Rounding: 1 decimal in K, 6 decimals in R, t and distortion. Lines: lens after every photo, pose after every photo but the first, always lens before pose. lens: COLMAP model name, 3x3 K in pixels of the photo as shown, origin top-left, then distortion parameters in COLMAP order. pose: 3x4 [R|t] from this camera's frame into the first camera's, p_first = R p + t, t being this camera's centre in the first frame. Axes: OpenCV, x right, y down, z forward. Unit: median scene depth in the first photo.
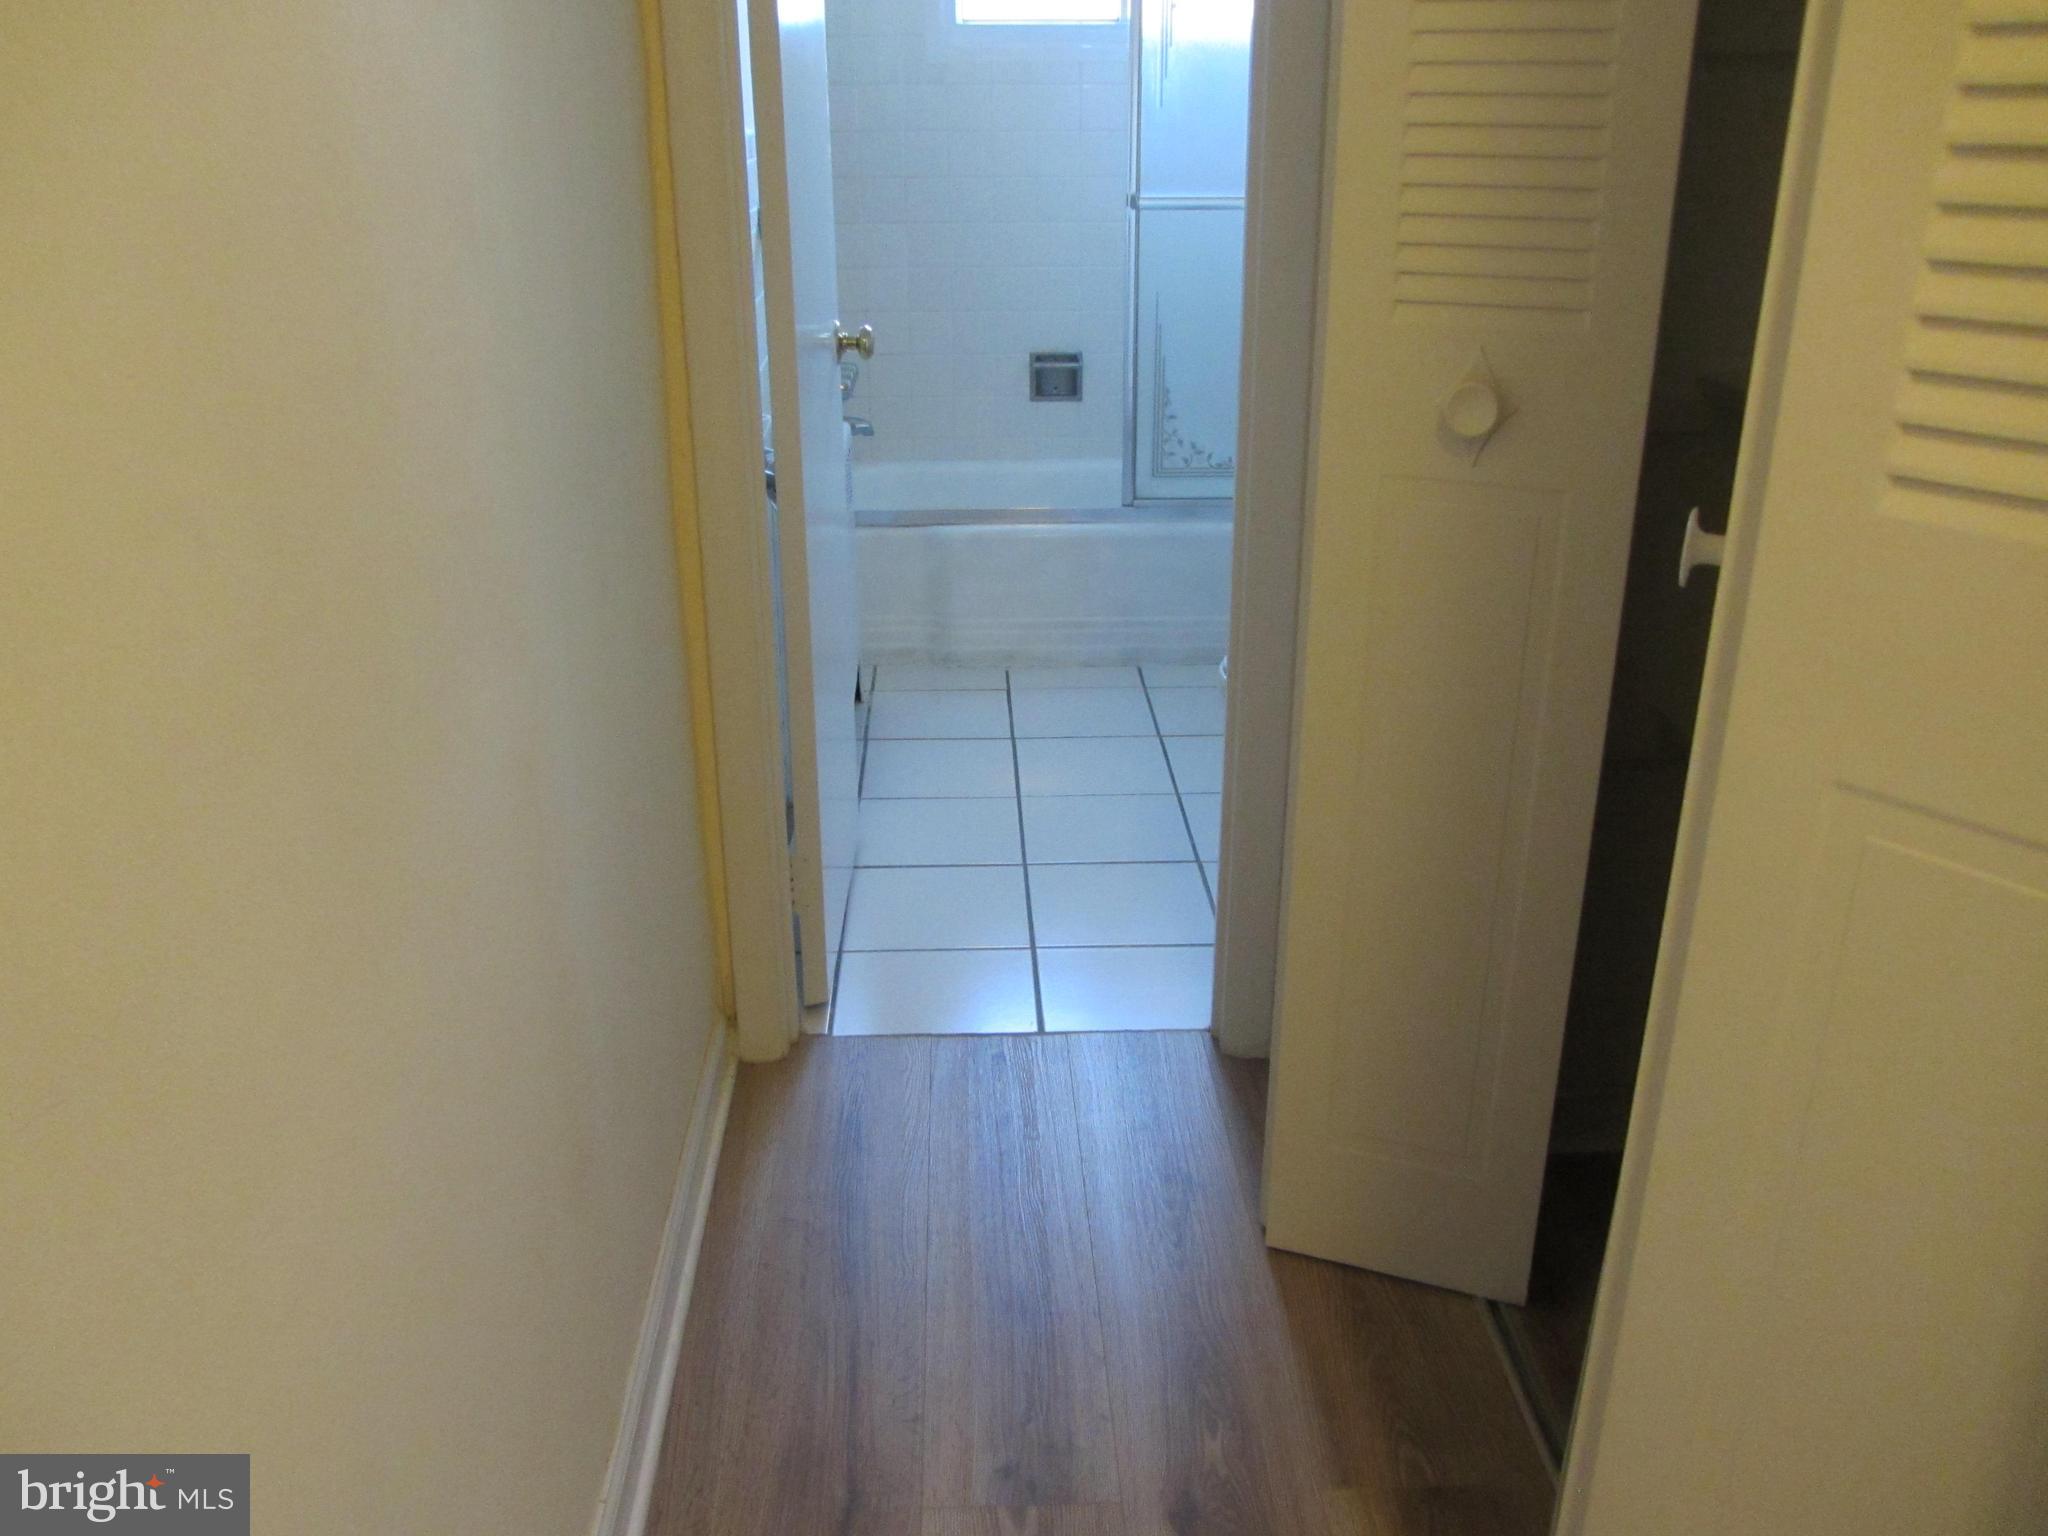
lens RADIAL K [[1698.6, 0, 1049.7], [0, 1698.6, 739.5], [0, 0, 1]] dist [-0.019303, 0.002156]
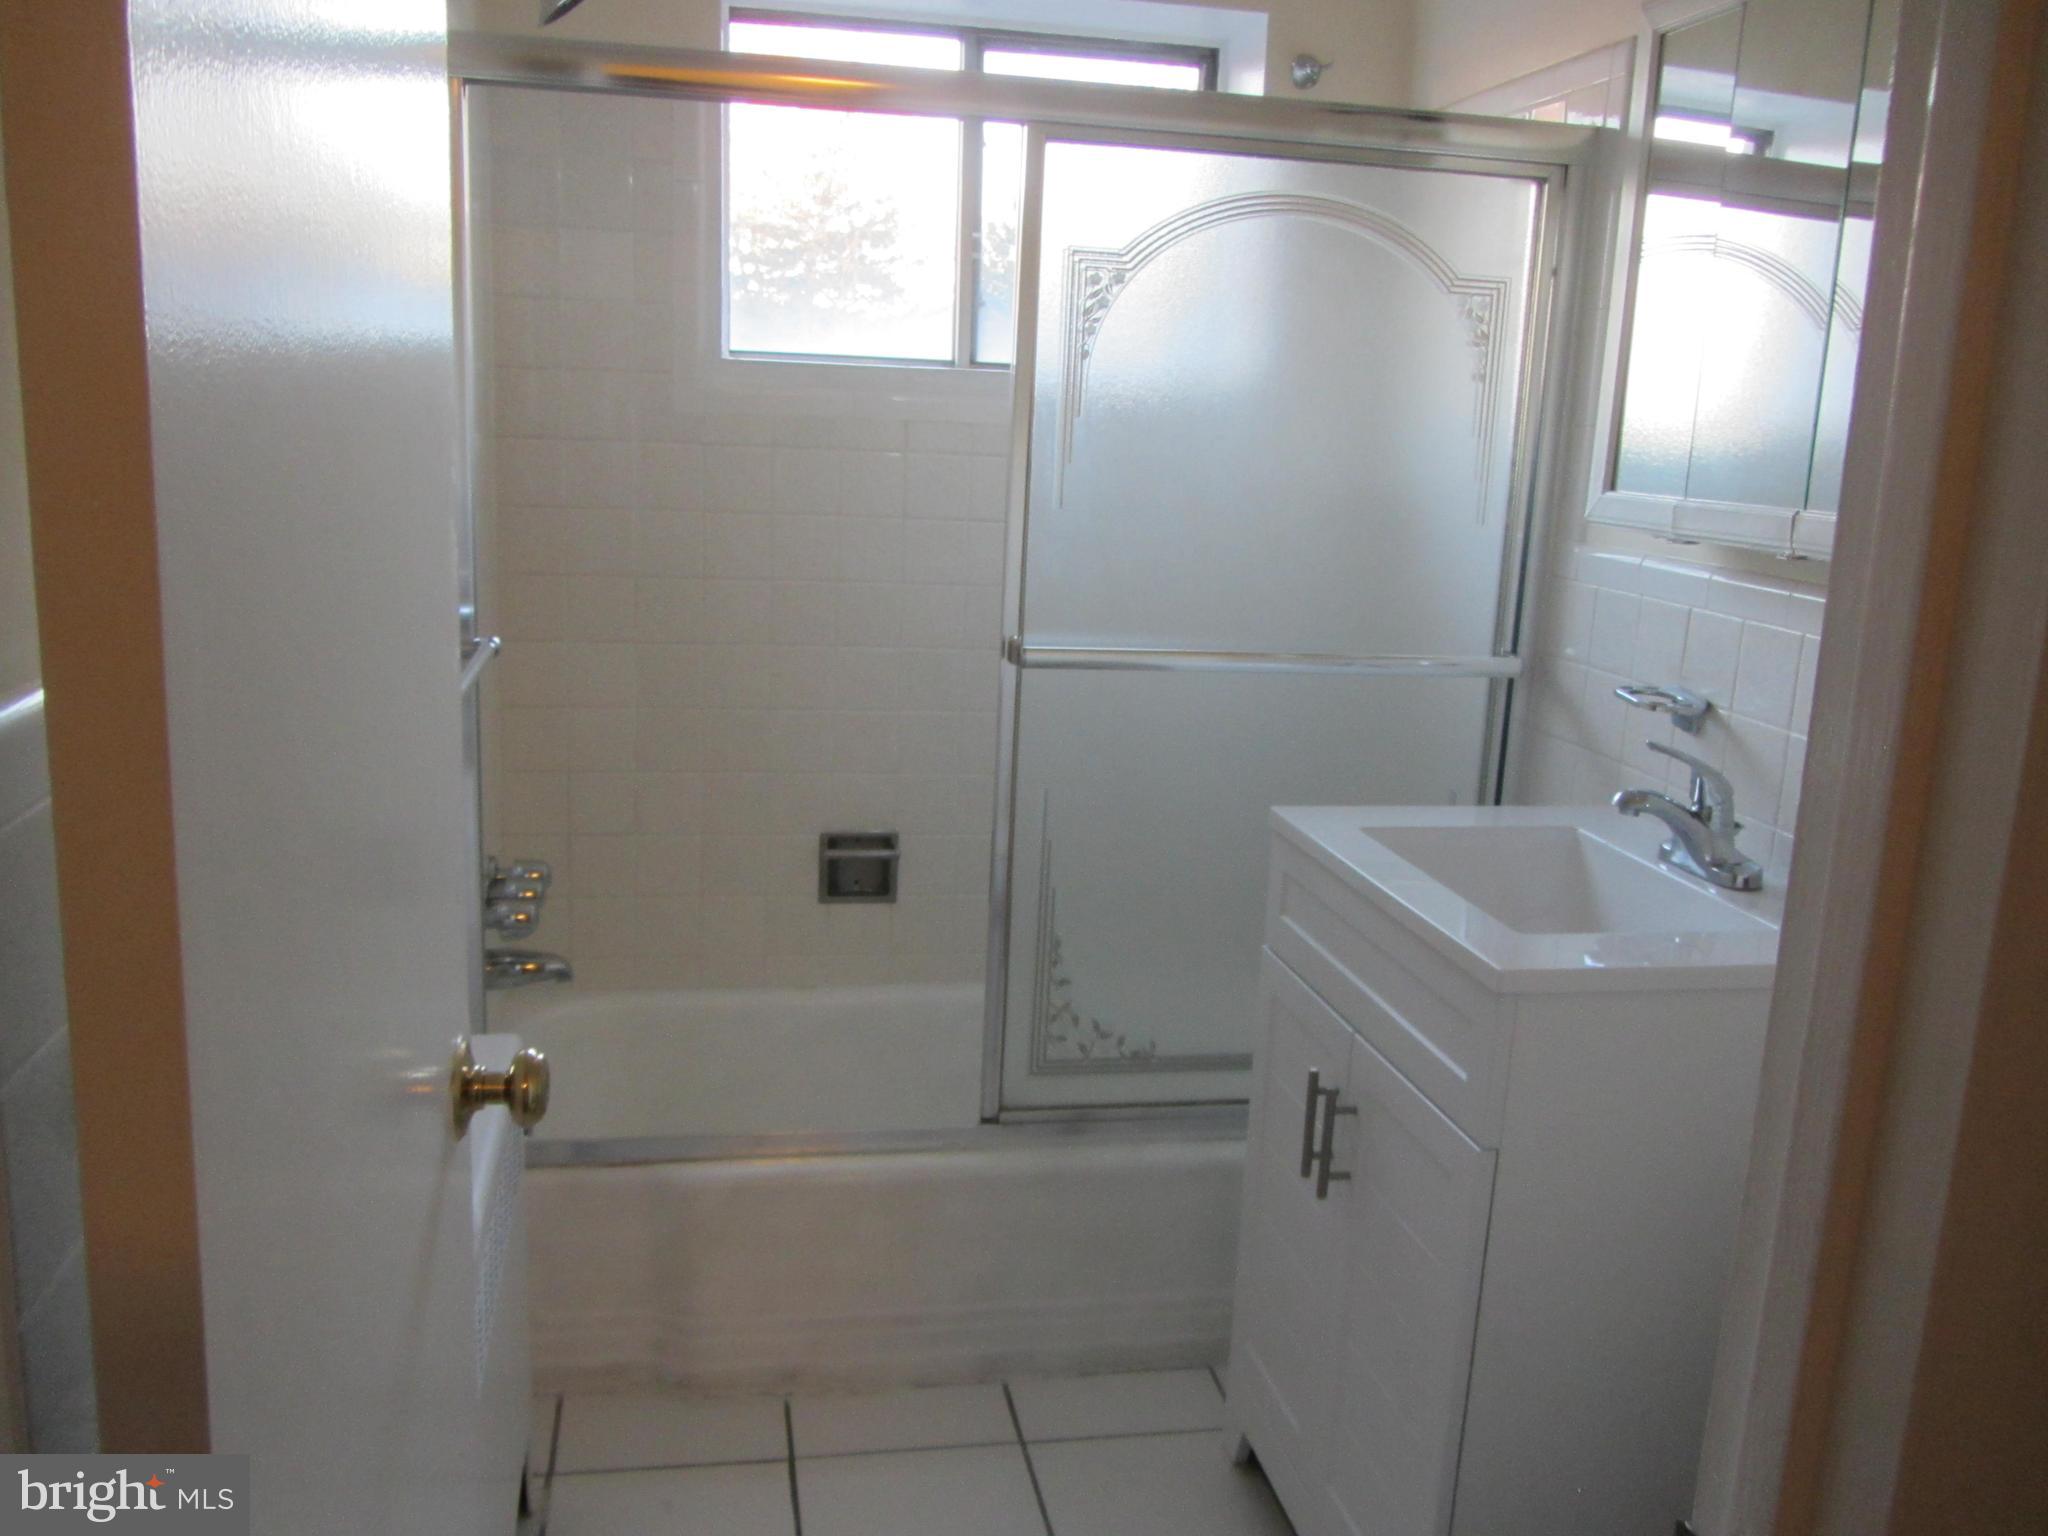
lens RADIAL K [[1704.4, 0, 1027.4], [0, 1704.4, 755.9], [0, 0, 1]] dist [-0.034114, 0.004404]
pose [[0.989132, 0.018637, 0.145841, -0.032987], [0.005683, 0.986345, -0.164592, -0.167141], [-0.146917, 0.163632, 0.975520, 0.376590]]
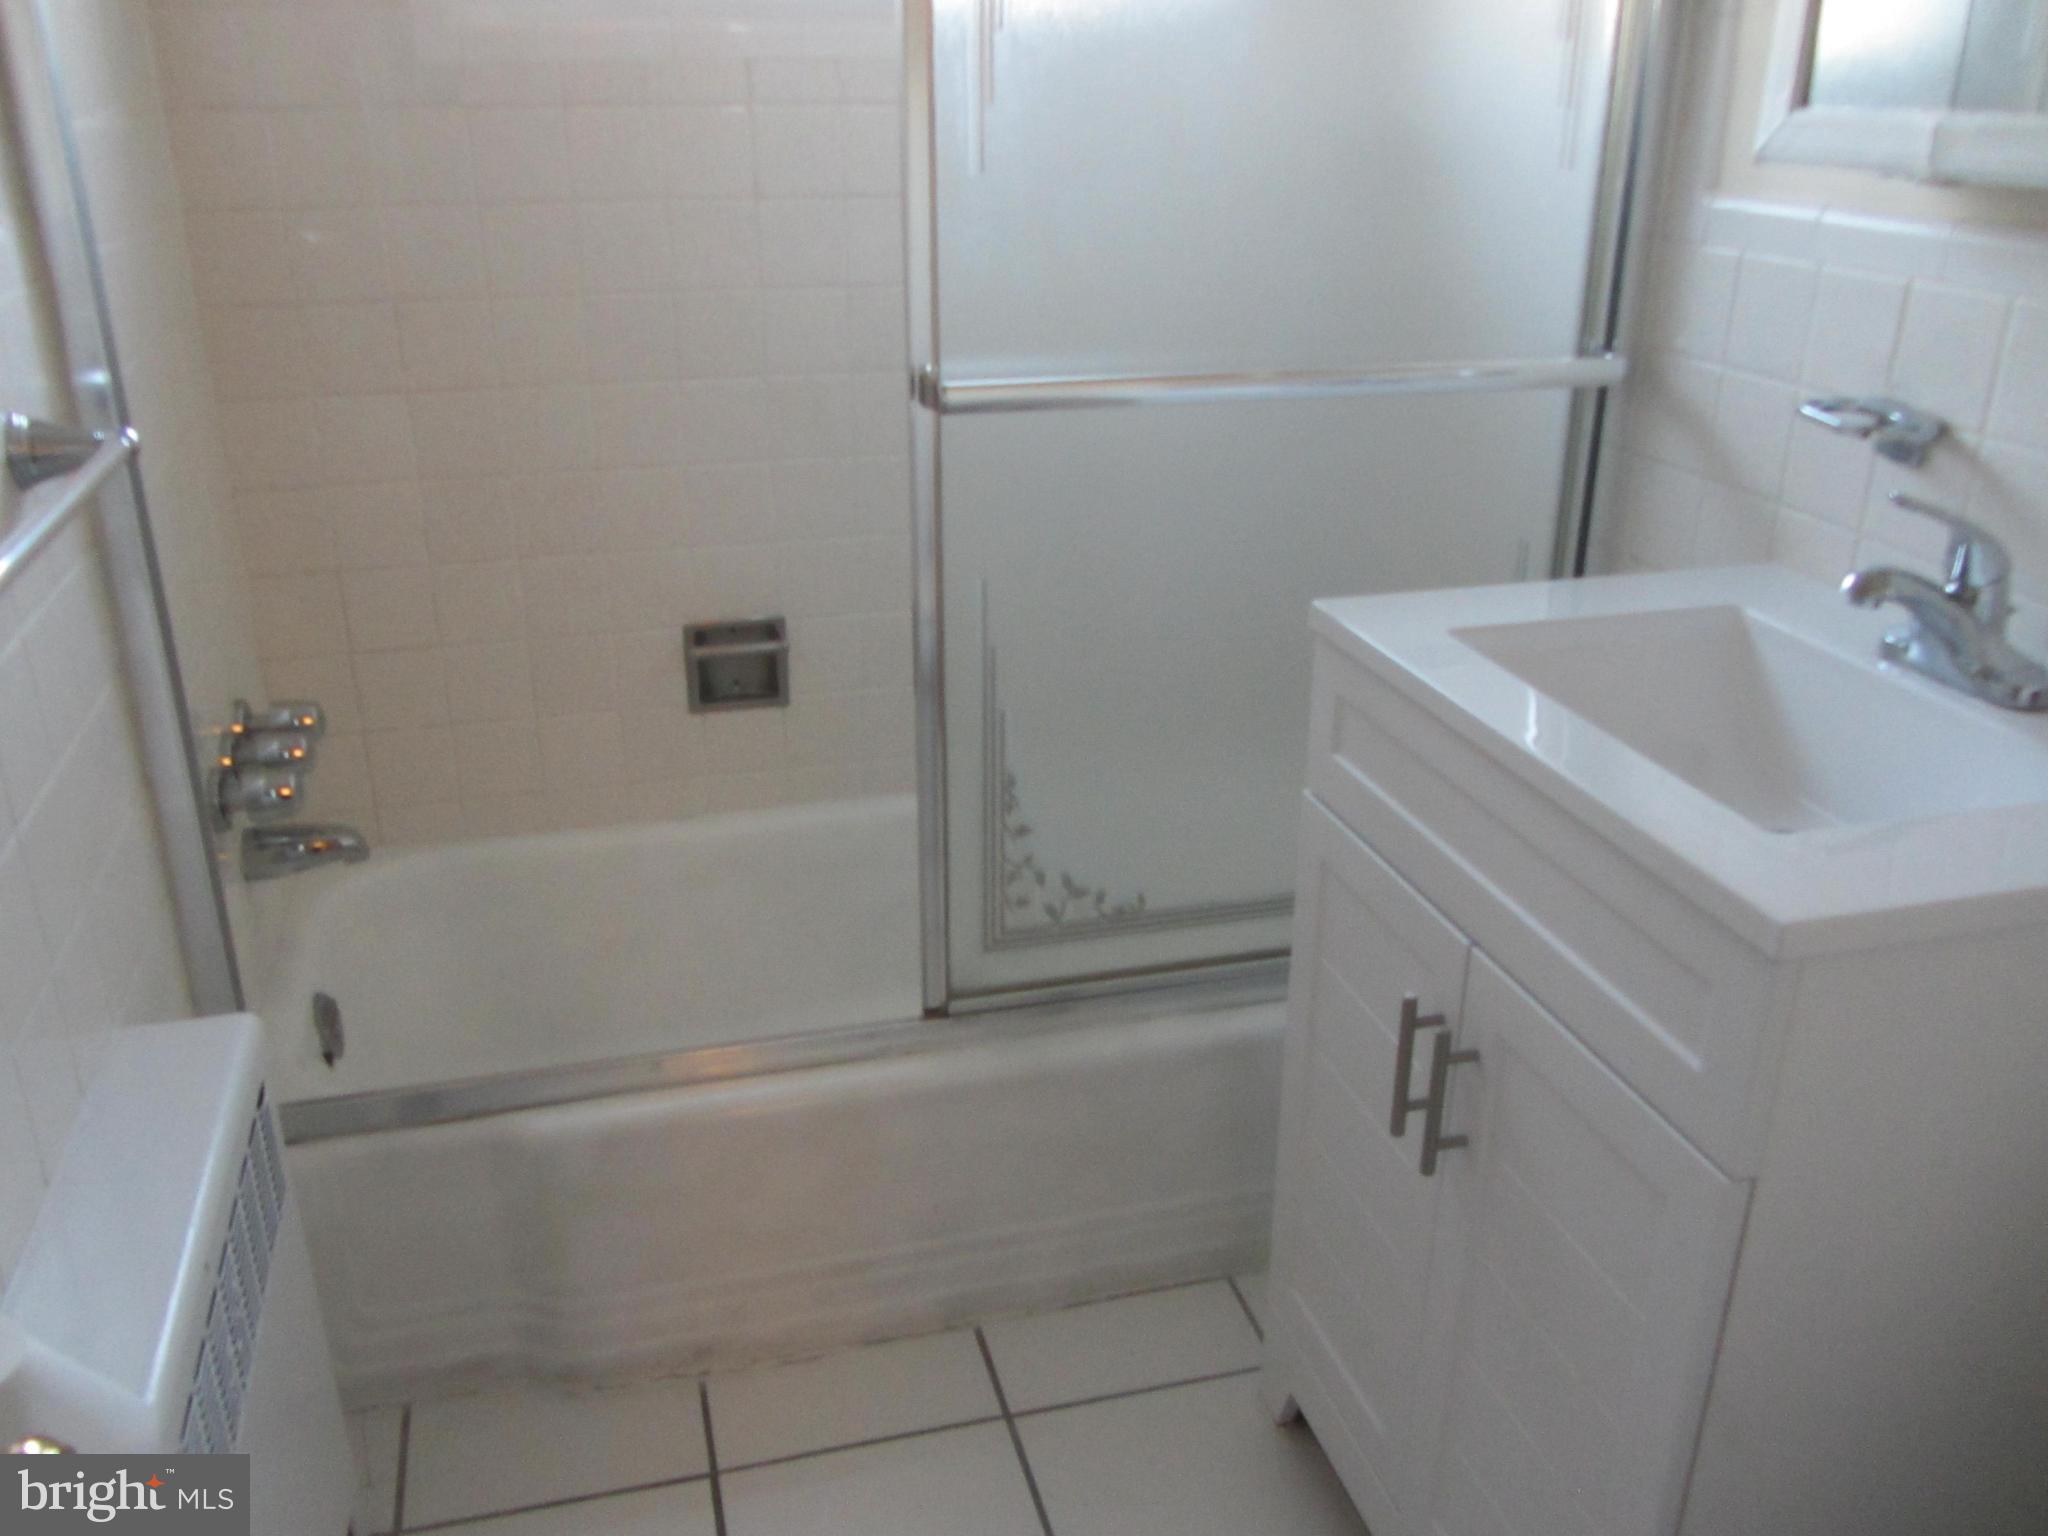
lens RADIAL K [[1704.4, 0, 1027.4], [0, 1704.4, 755.9], [0, 0, 1]] dist [-0.034114, 0.004404]
pose [[0.976719, -0.076367, 0.200469, -0.018286], [0.072926, 0.997036, 0.024506, -0.219279], [-0.201746, -0.009316, 0.979394, 0.536266]]
